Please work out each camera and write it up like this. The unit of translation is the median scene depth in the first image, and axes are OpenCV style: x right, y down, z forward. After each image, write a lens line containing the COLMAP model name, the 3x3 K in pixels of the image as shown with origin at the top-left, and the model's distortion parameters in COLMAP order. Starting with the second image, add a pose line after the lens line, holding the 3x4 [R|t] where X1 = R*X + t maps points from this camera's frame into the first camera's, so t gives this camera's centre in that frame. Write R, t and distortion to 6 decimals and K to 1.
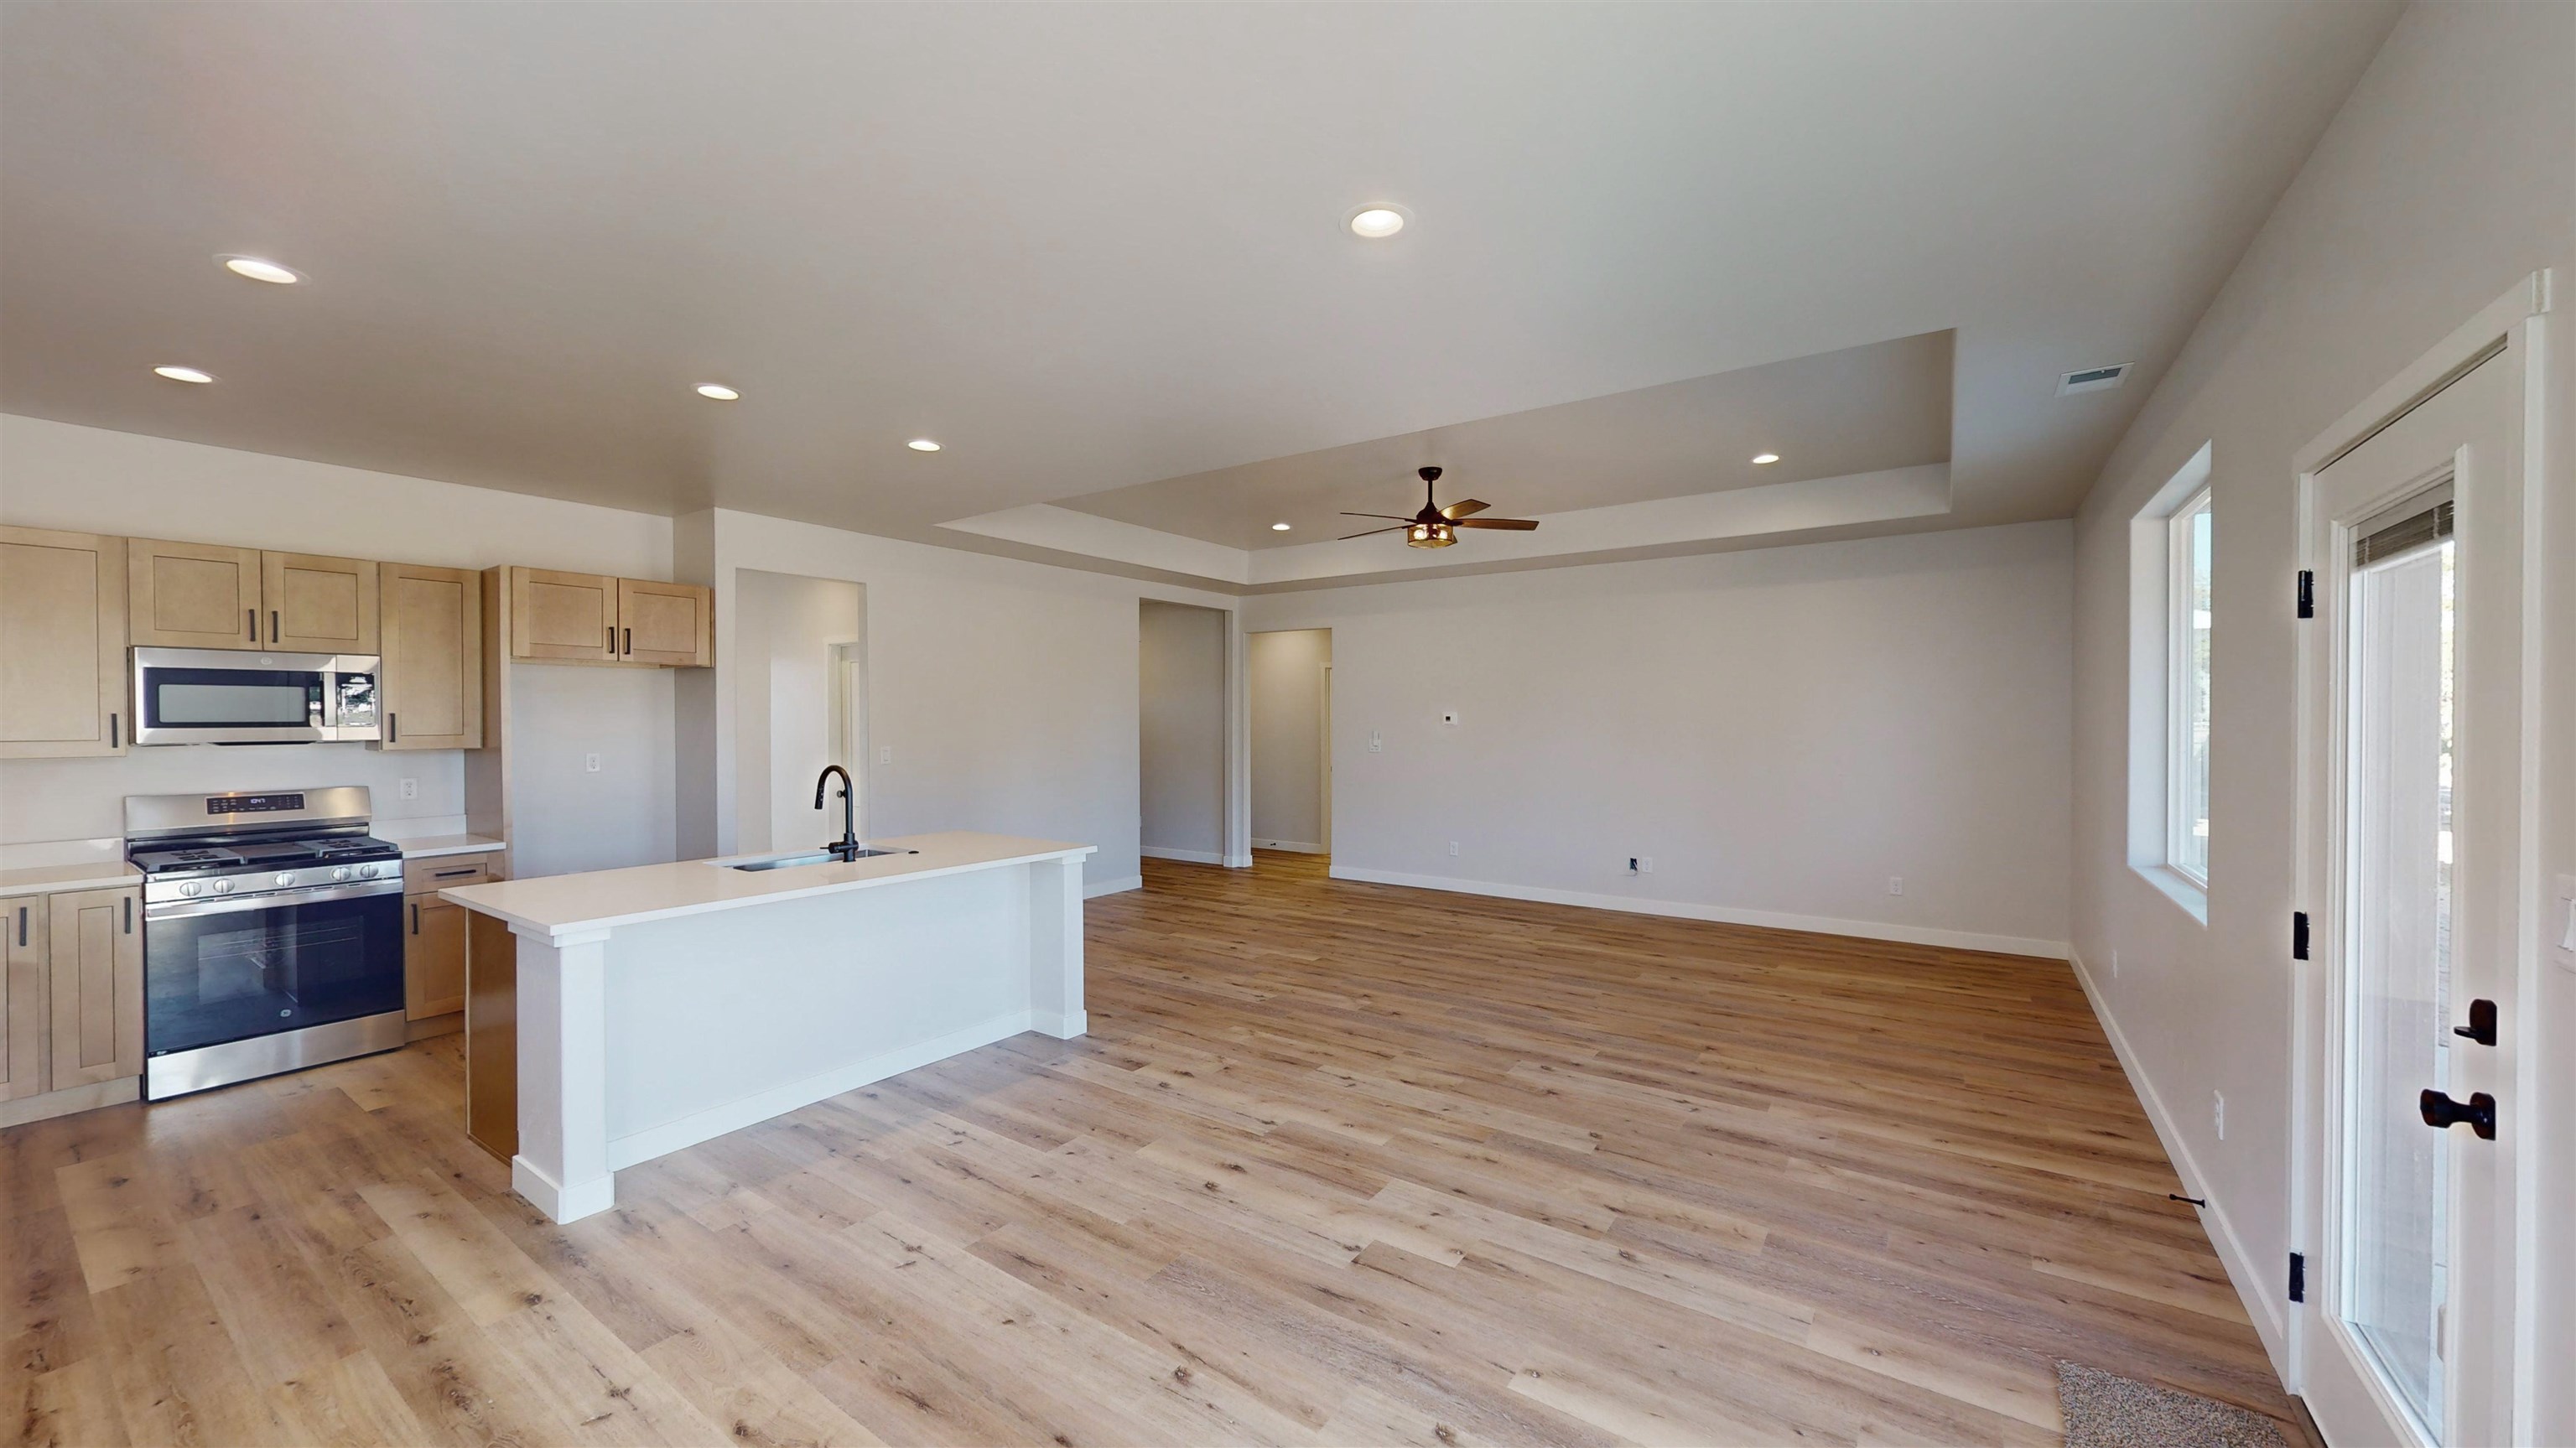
lens RADIAL K [[943.7, 0, 1289.5], [0, 943.7, 729.3], [0, 0, 1]] dist [-0.000012, 0.000025]
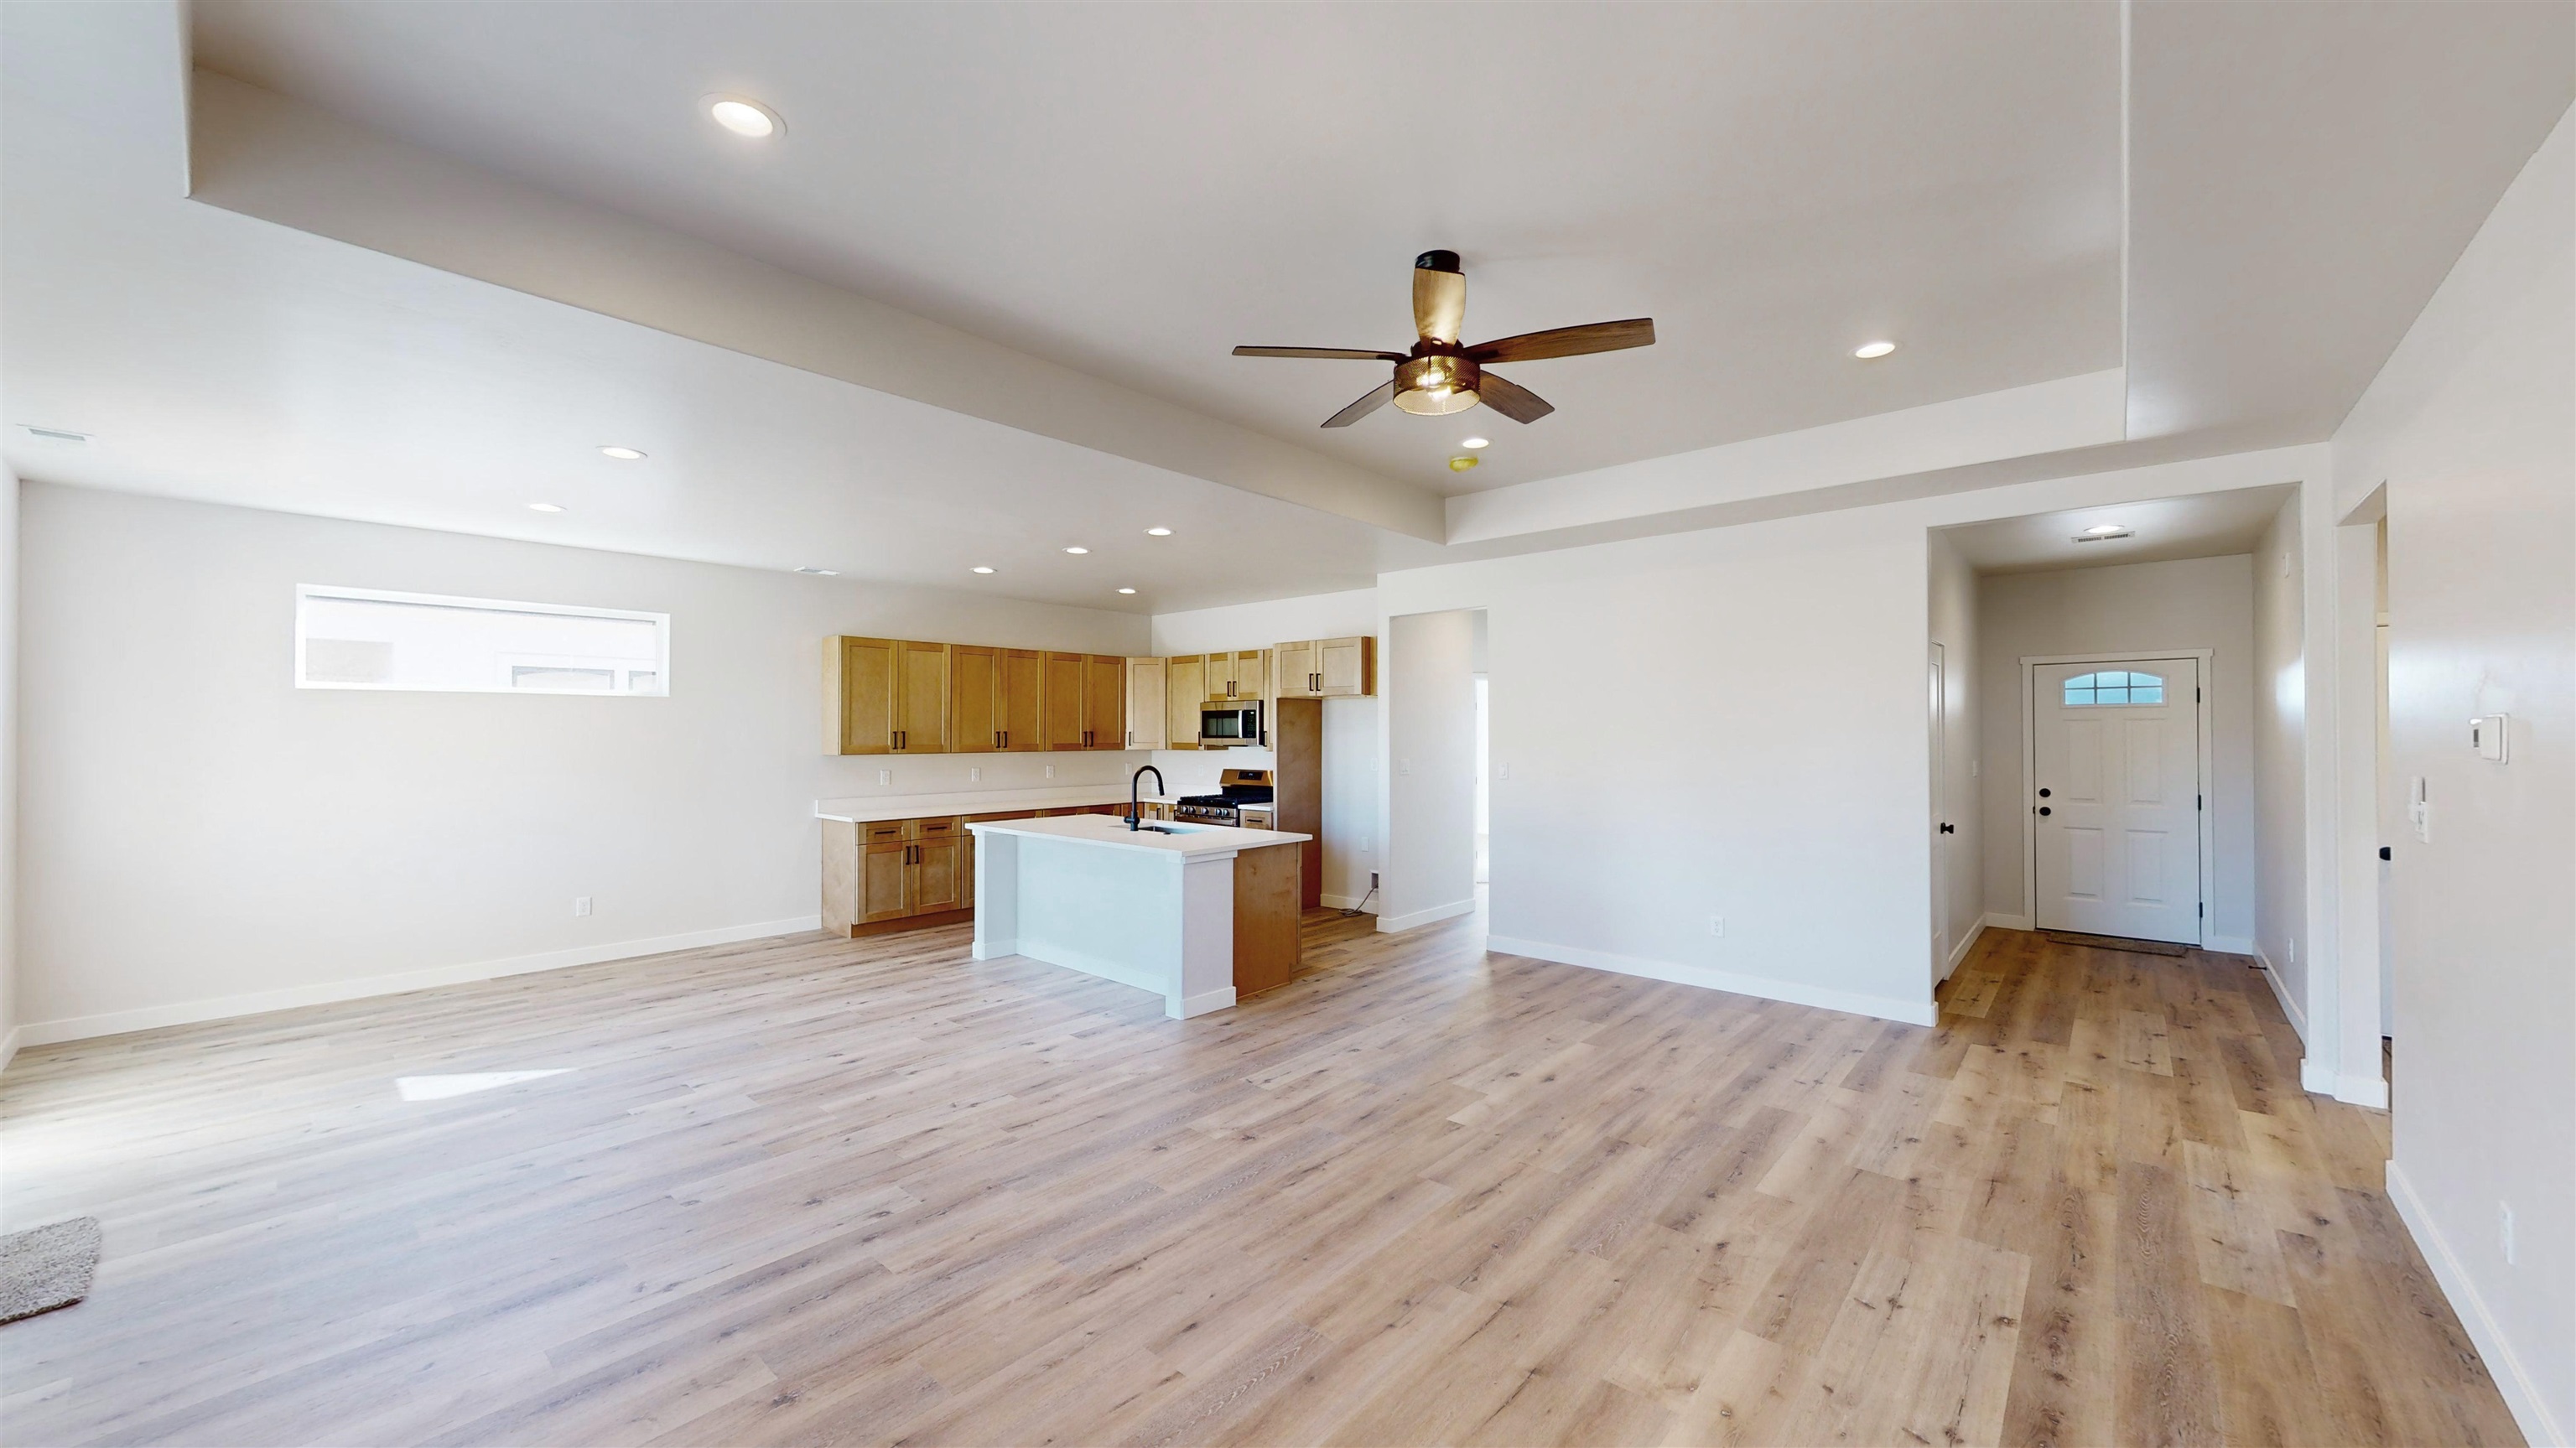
lens RADIAL K [[943.7, 0, 1287.4], [0, 943.7, 731.0], [0, 0, 1]] dist [-0.000012, 0.000025]
pose [[-0.121931, -0.001605, -0.992537, 0.911081], [-0.011425, 0.999935, -0.000213, -0.017393], [0.992473, 0.011314, -0.121941, 1.326772]]
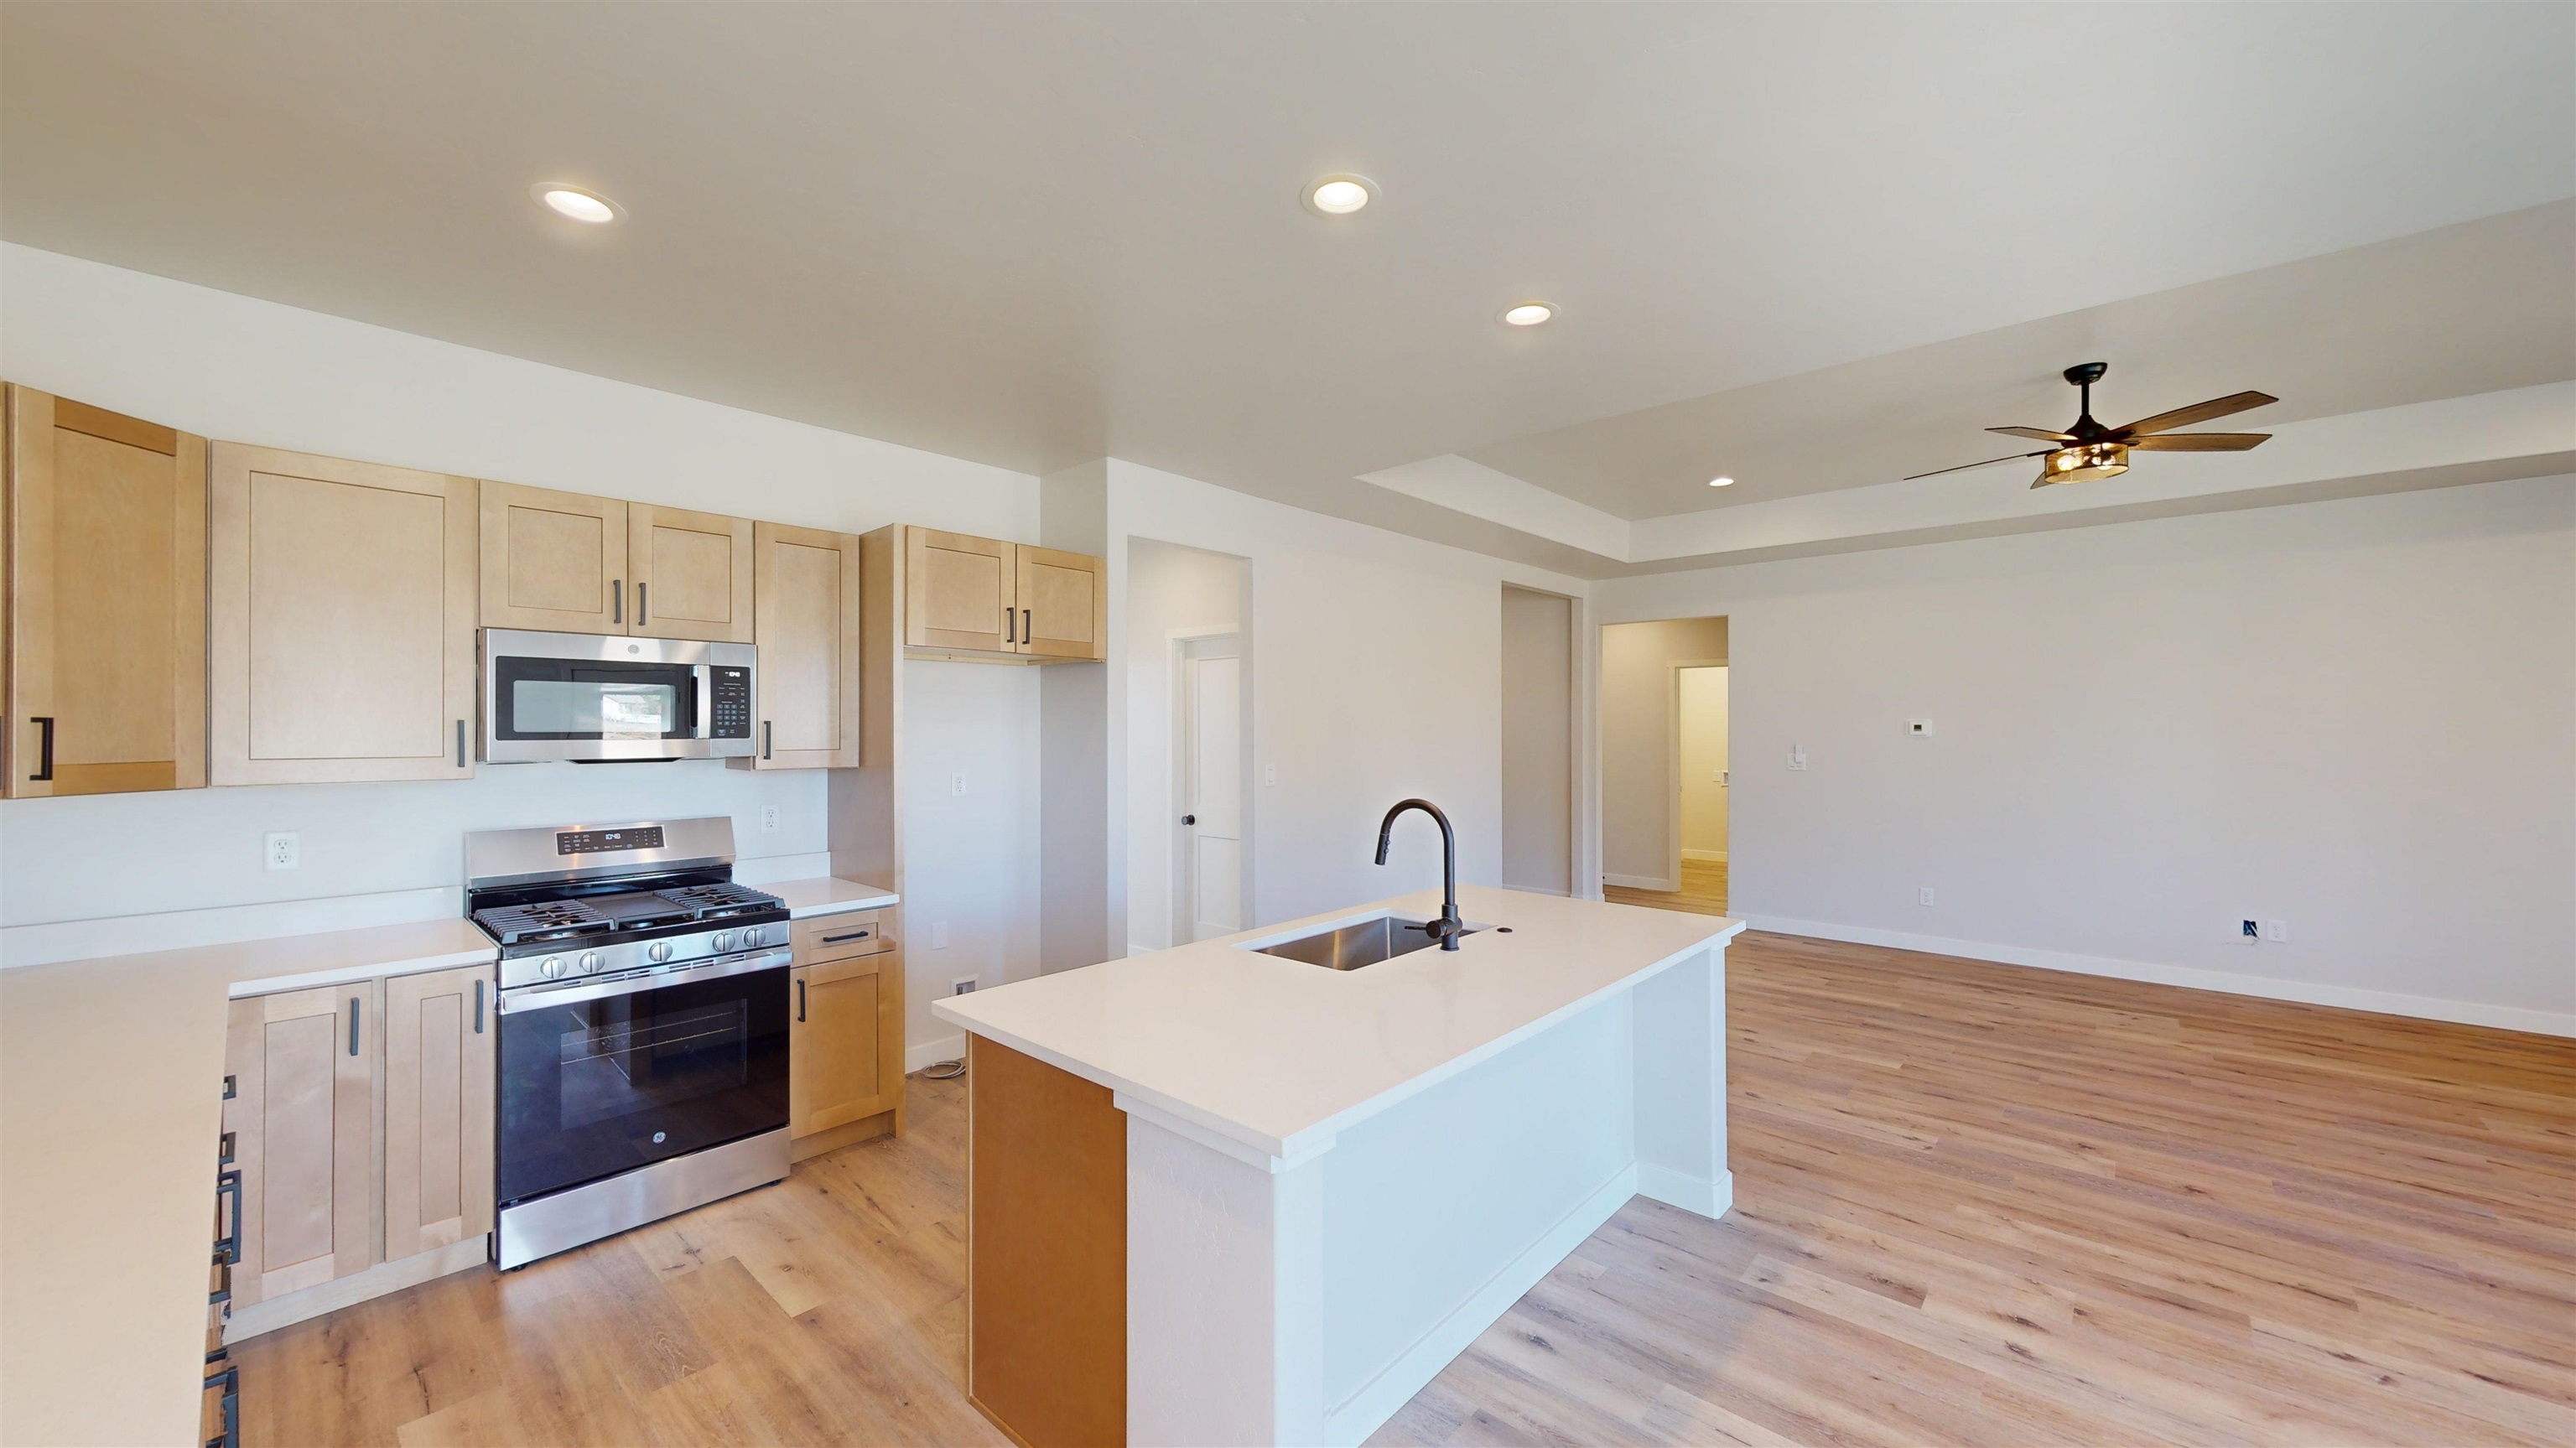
lens RADIAL K [[943.7, 0, 1290.5], [0, 943.7, 725.3], [0, 0, 1]] dist [-0.000012, 0.000025]
pose [[0.991517, -0.001394, -0.129970, -0.458882], [-0.000547, 0.999889, -0.014896, -0.002334], [0.129977, 0.014840, 0.991406, 0.321613]]
